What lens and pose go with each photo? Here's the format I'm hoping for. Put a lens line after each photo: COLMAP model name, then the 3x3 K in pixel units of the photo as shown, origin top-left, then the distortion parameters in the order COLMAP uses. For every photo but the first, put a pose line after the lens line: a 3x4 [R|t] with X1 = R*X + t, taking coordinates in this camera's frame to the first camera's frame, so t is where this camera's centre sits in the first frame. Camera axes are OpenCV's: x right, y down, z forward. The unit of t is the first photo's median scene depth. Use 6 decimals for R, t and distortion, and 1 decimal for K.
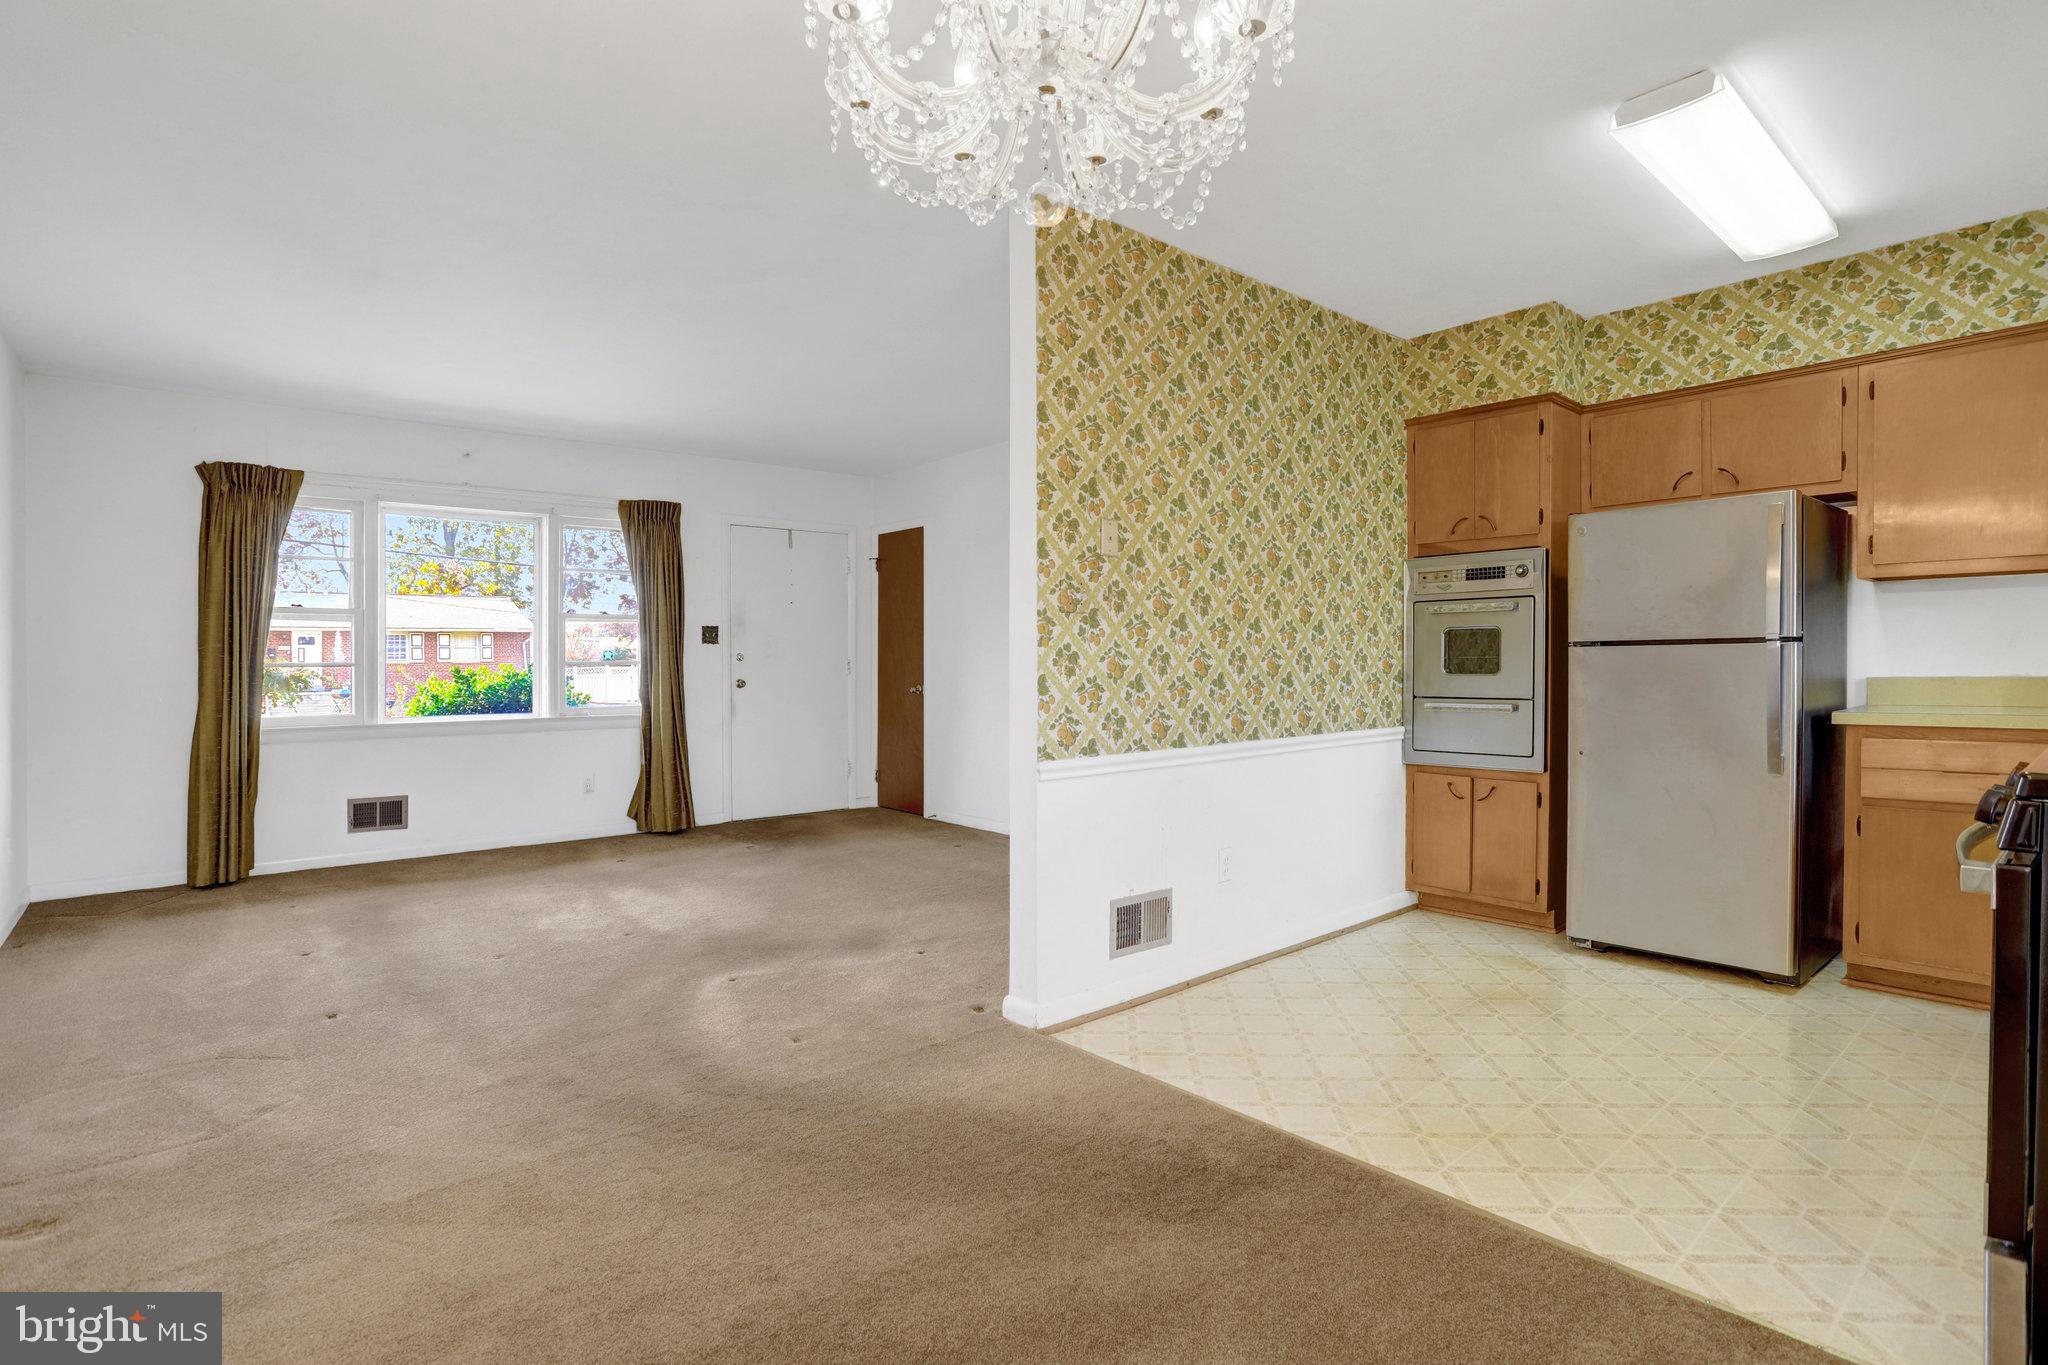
lens RADIAL K [[993.7, 0, 1033.7], [0, 993.7, 666.6], [0, 0, 1]] dist [-0.030099, 0.006852]
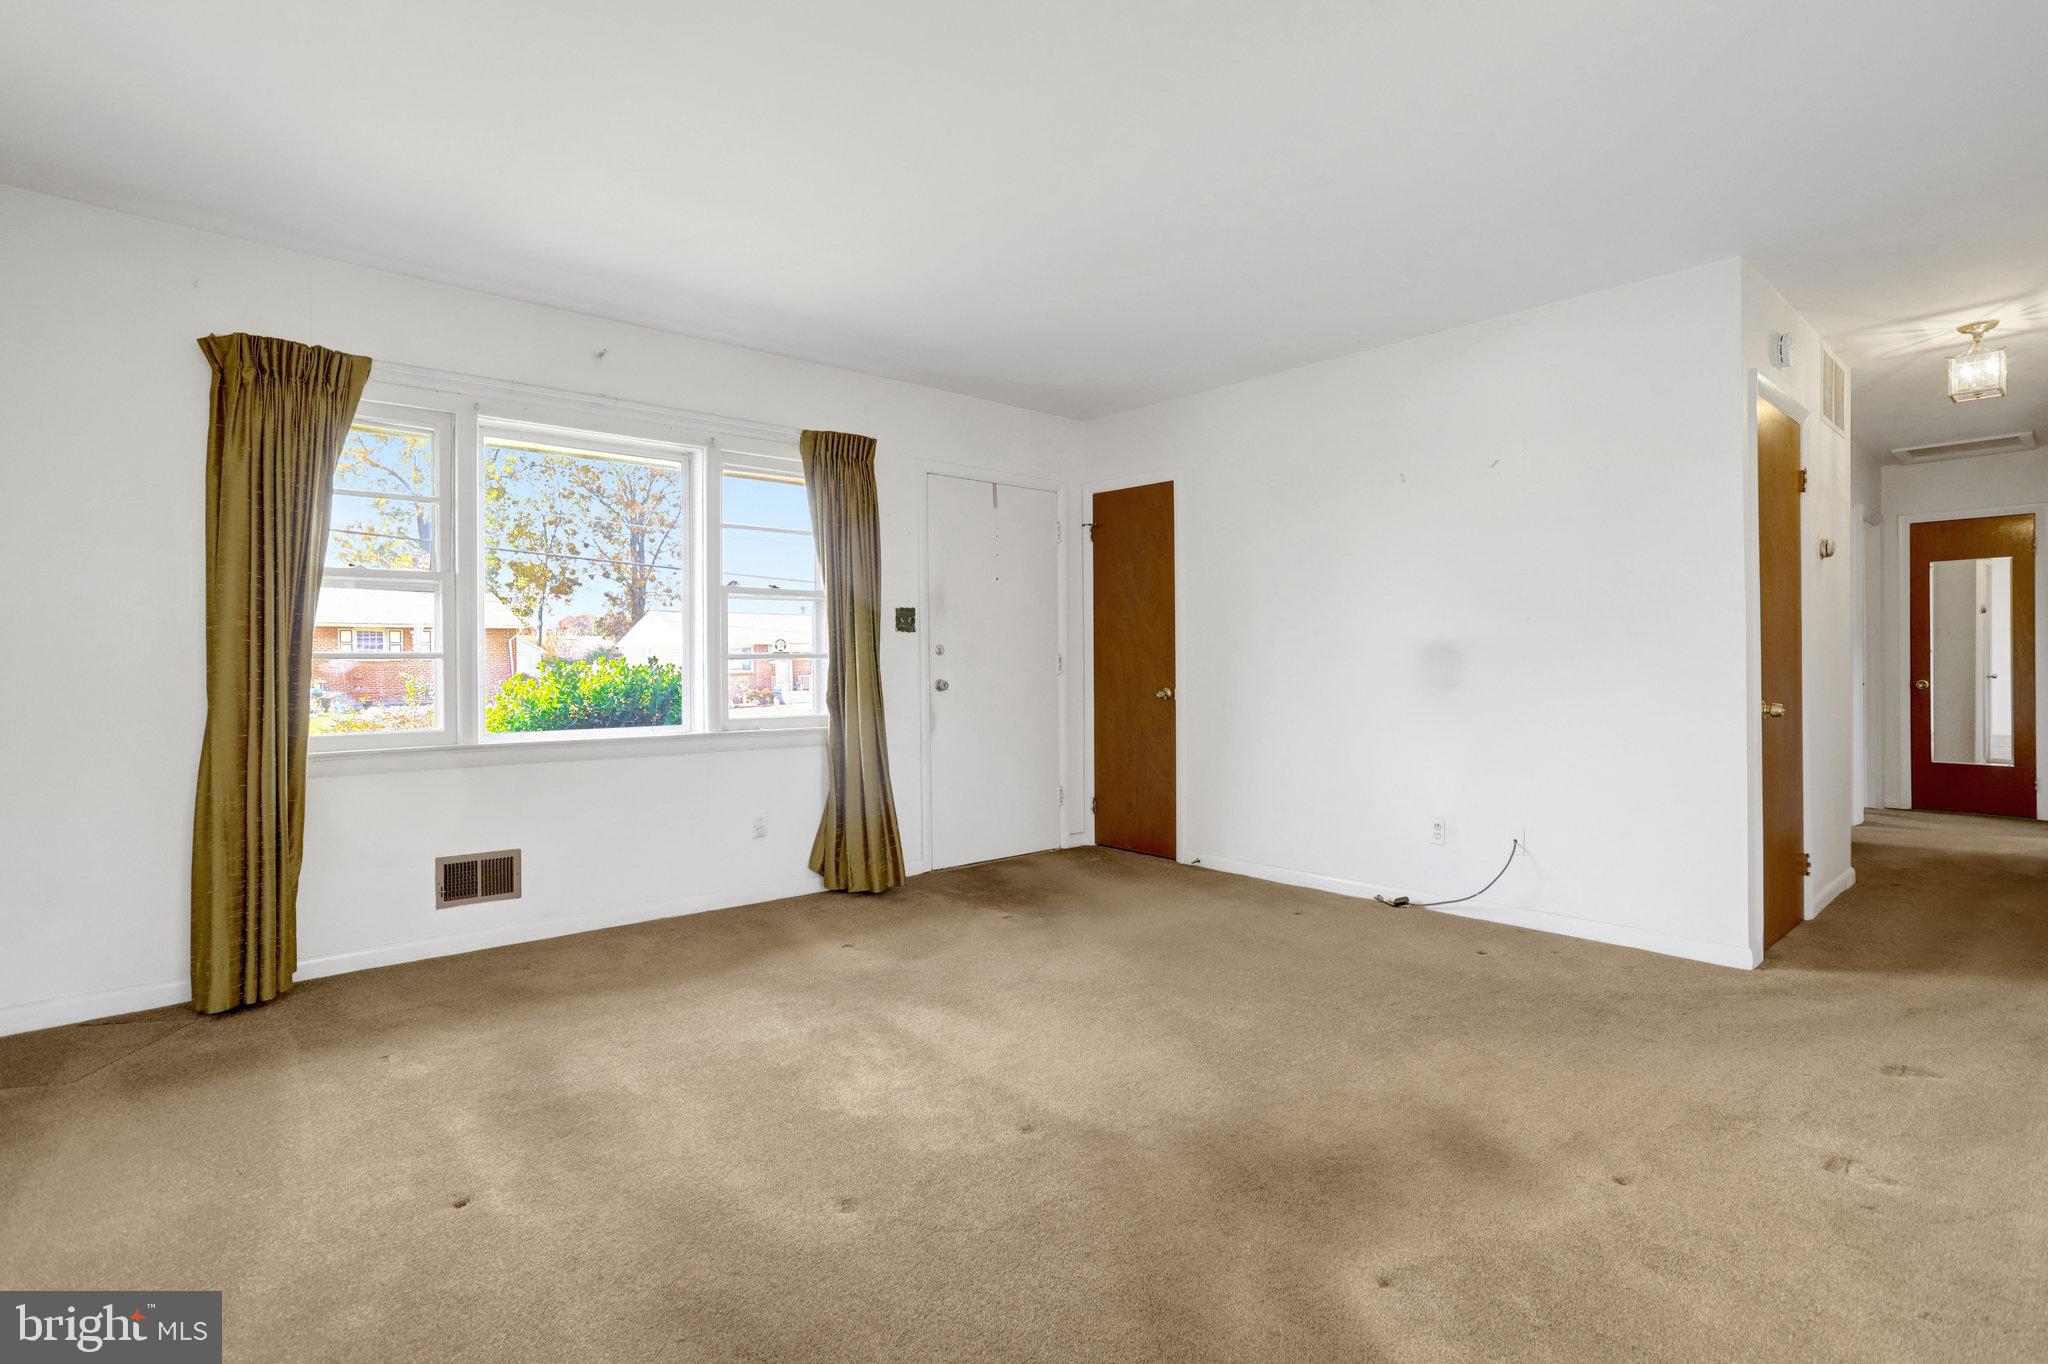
lens RADIAL K [[993.7, 0, 1067.9], [0, 993.7, 678.0], [0, 0, 1]] dist [-0.030099, 0.006852]
pose [[0.999006, 0.005028, 0.044282, -0.296596], [-0.005488, 0.999932, 0.010275, 0.003831], [-0.044228, -0.010508, 0.998966, 0.312210]]
